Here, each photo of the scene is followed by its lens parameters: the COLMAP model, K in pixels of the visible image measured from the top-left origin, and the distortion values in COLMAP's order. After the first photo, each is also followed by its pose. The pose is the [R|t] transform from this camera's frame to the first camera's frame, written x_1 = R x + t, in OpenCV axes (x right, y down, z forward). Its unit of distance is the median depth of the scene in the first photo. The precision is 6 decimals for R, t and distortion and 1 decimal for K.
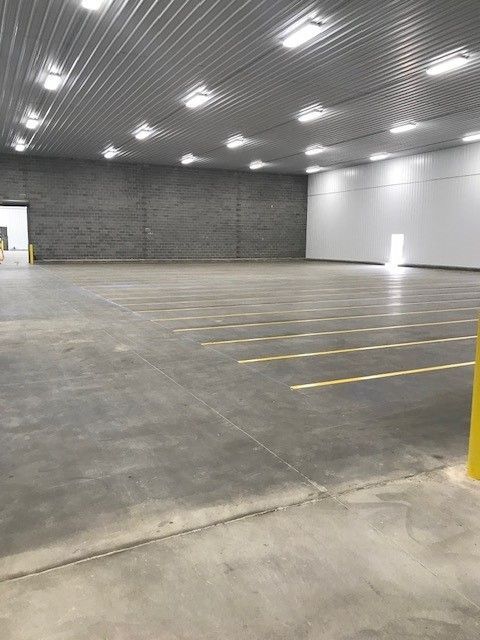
lens RADIAL K [[523.3, 0, 243.0], [0, 523.3, 320.3], [0, 0, 1]] dist [-0.018231, -0.012493]
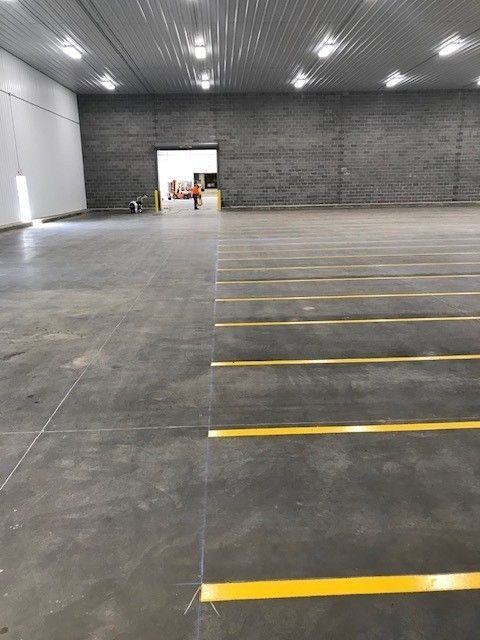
lens RADIAL K [[523.3, 0, 244.1], [0, 523.3, 321.8], [0, 0, 1]] dist [-0.018231, -0.012493]
pose [[0.909231, 0.075322, -0.409421, 0.042897], [-0.031155, 0.993049, 0.113503, -0.015525], [0.415124, -0.090445, 0.905258, 0.123967]]
